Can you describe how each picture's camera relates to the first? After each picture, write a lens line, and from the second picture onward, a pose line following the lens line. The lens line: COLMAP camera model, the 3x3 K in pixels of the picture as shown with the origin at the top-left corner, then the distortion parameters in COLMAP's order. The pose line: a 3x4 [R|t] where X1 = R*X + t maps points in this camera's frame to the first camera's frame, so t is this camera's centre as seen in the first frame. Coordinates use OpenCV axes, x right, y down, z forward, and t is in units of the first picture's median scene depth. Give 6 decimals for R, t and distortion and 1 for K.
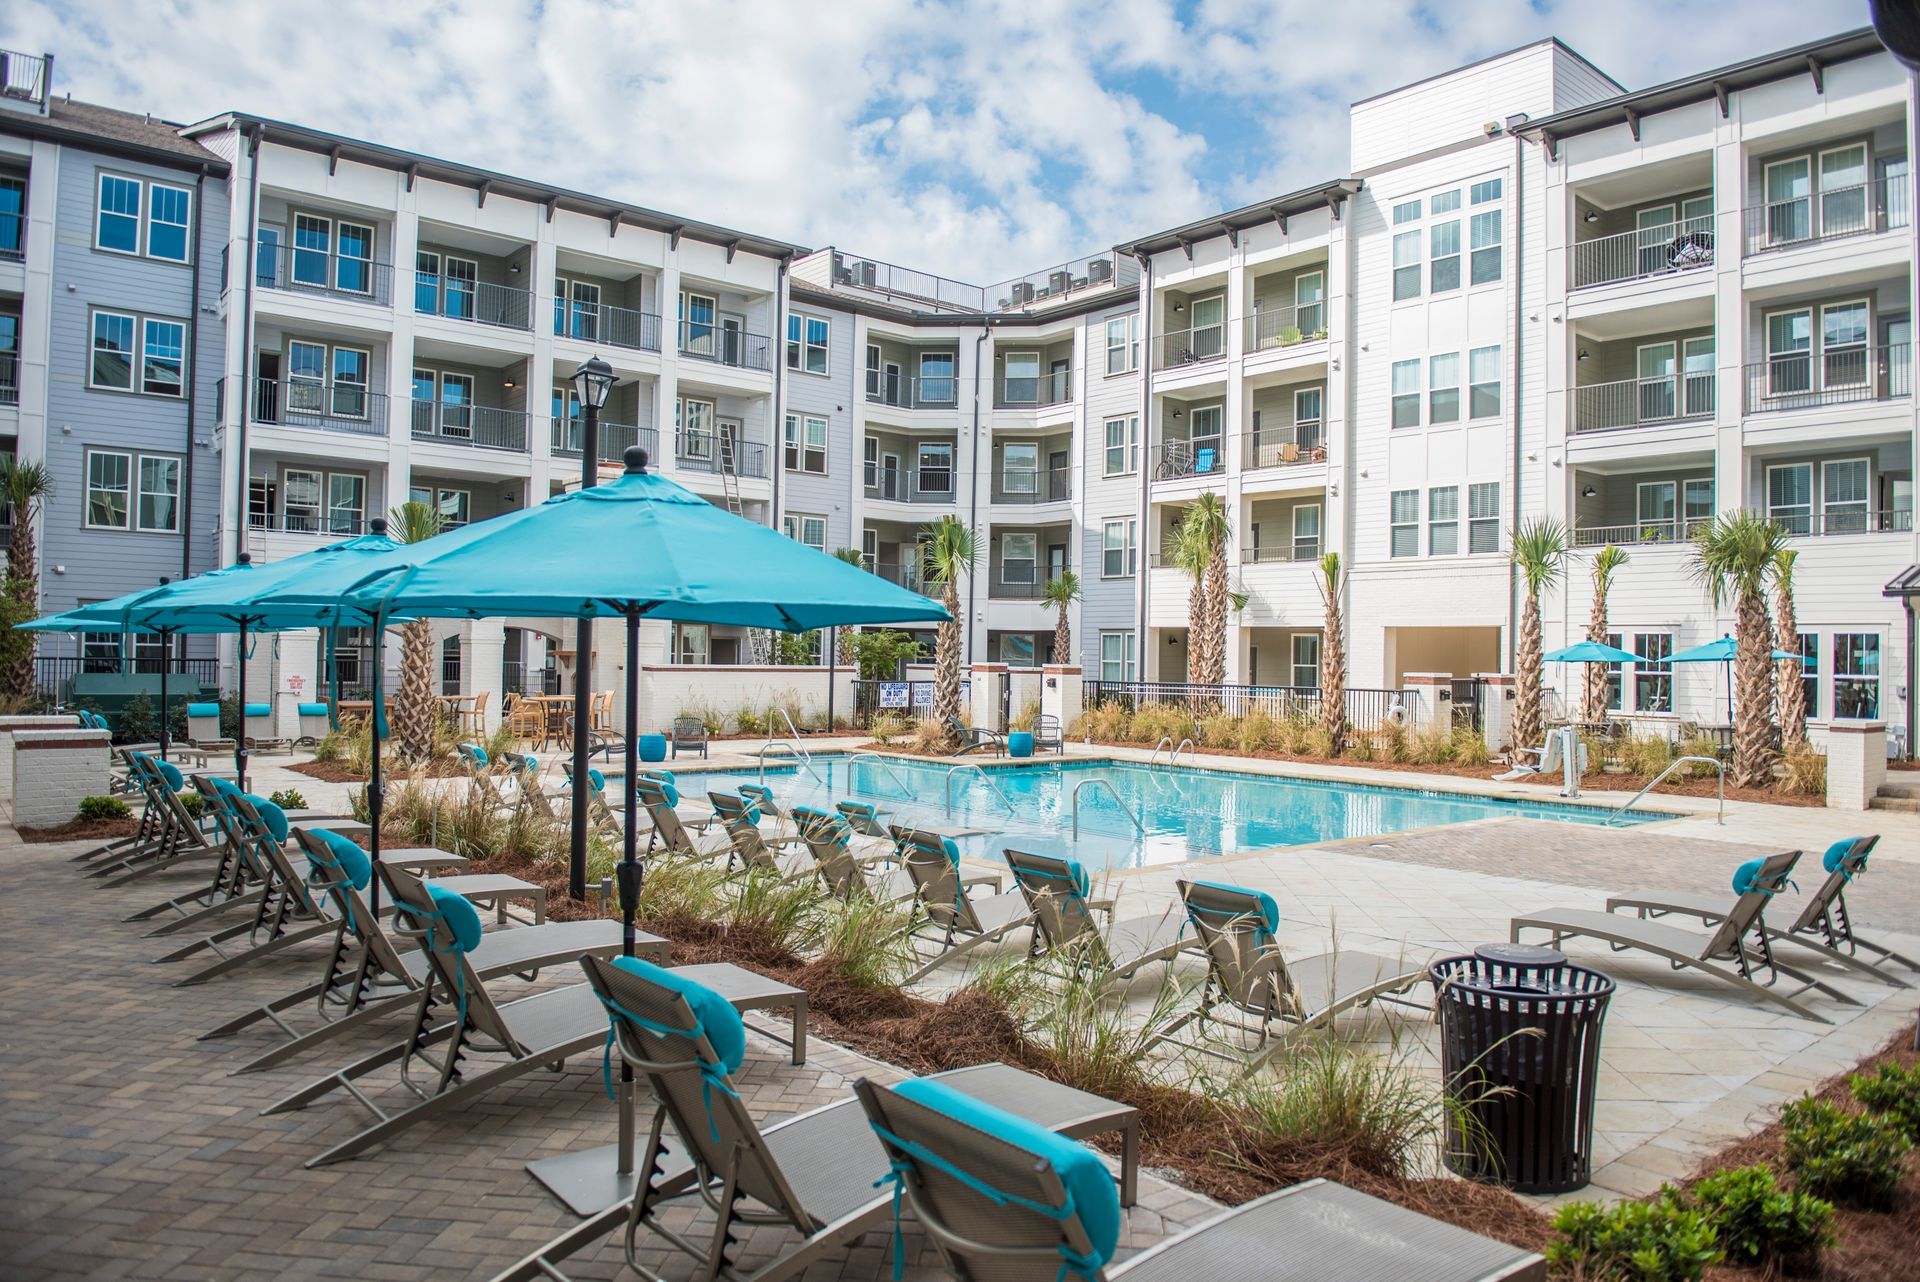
lens RADIAL K [[1311.6, 0, 956.5], [0, 1311.6, 639.5], [0, 0, 1]] dist [-0.048644, -0.007941]
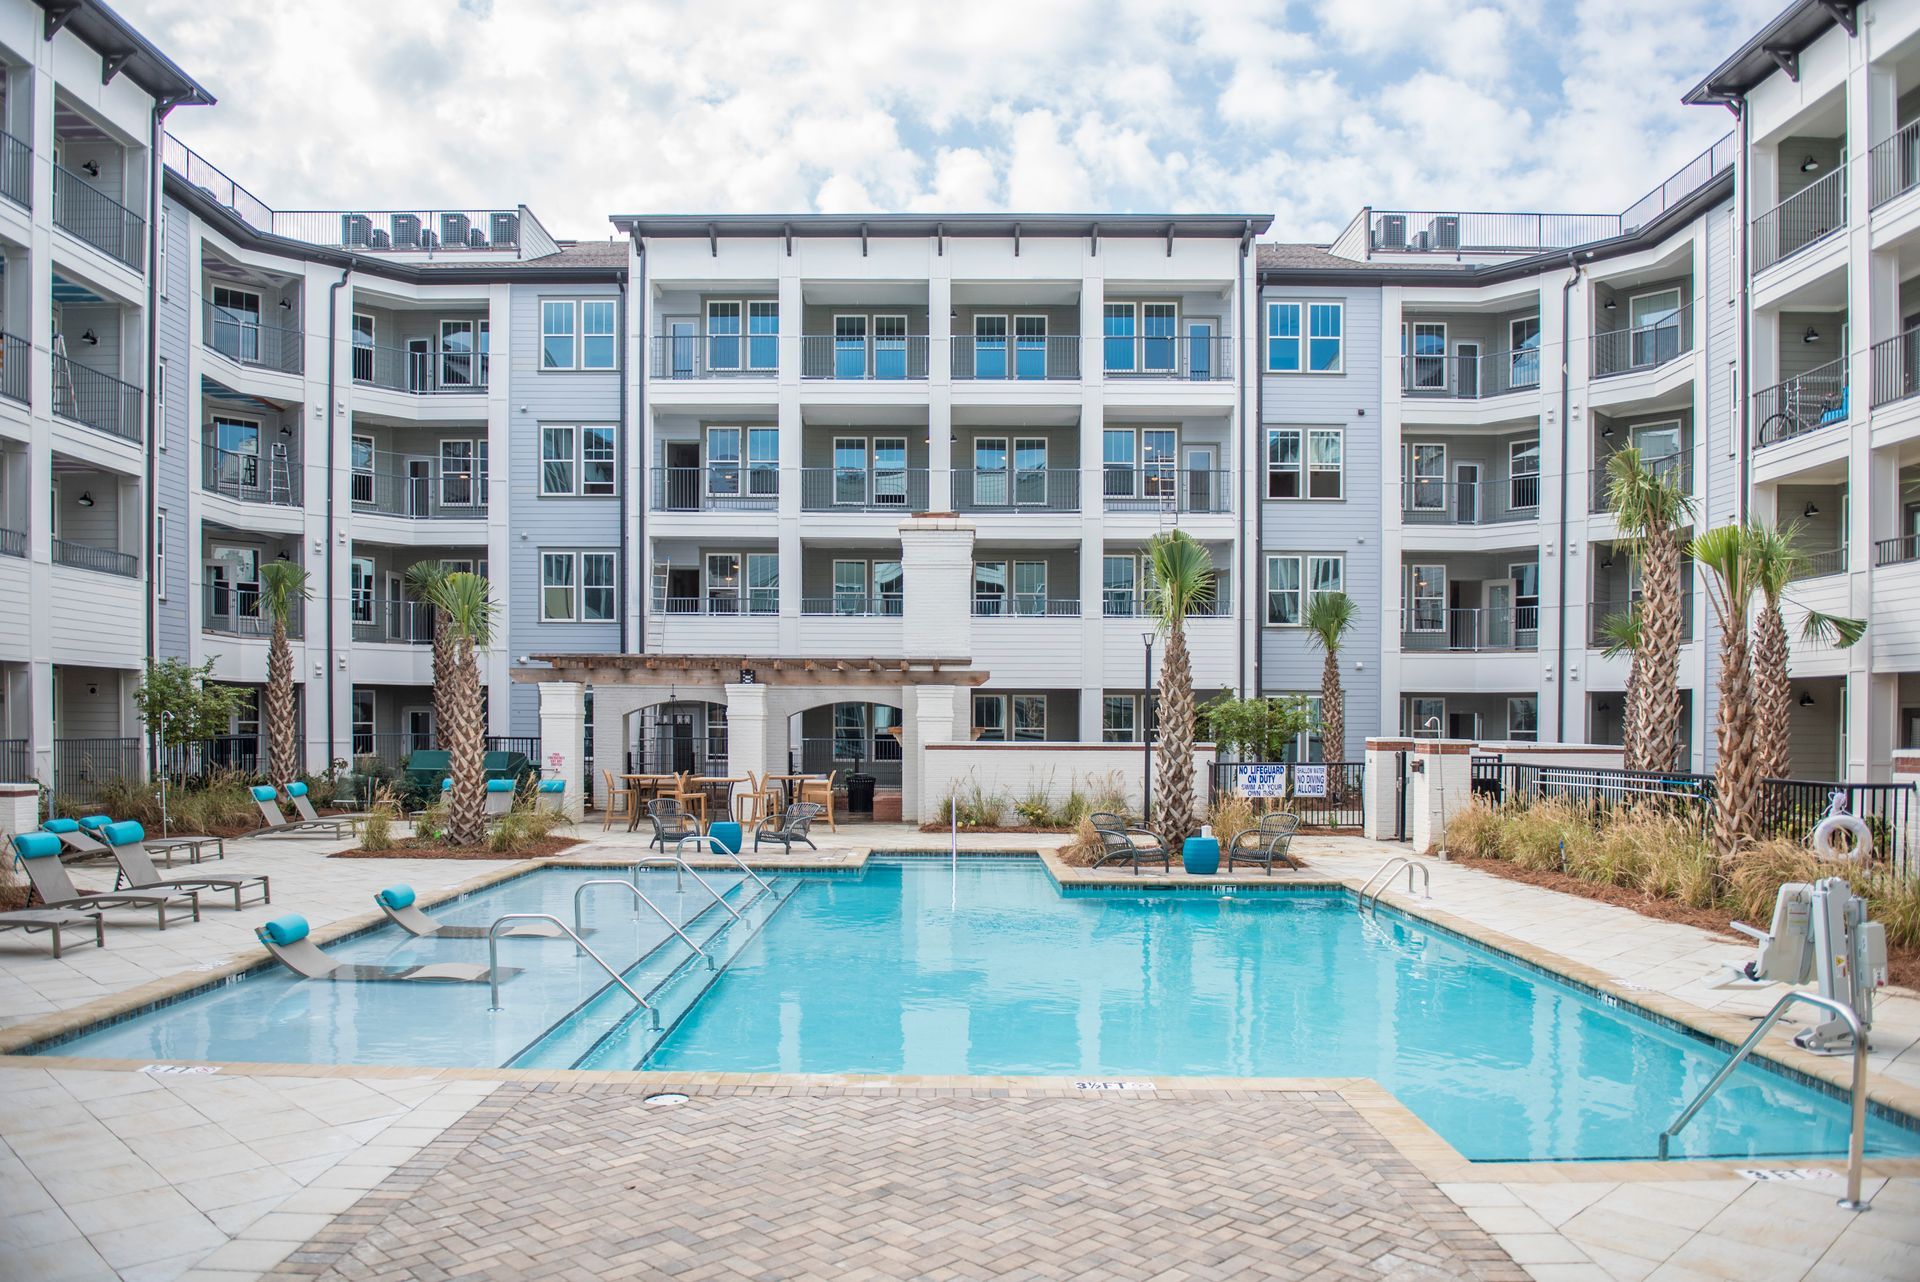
lens RADIAL K [[1378.0, 0, 929.3], [0, 1378.0, 731.2], [0, 0, 1]] dist [-0.032529, 0.000116]
pose [[0.759151, -0.008943, -0.650854, 0.320110], [0.015489, 0.999871, 0.004327, 0.007300], [0.650731, -0.013366, 0.759191, 0.277045]]
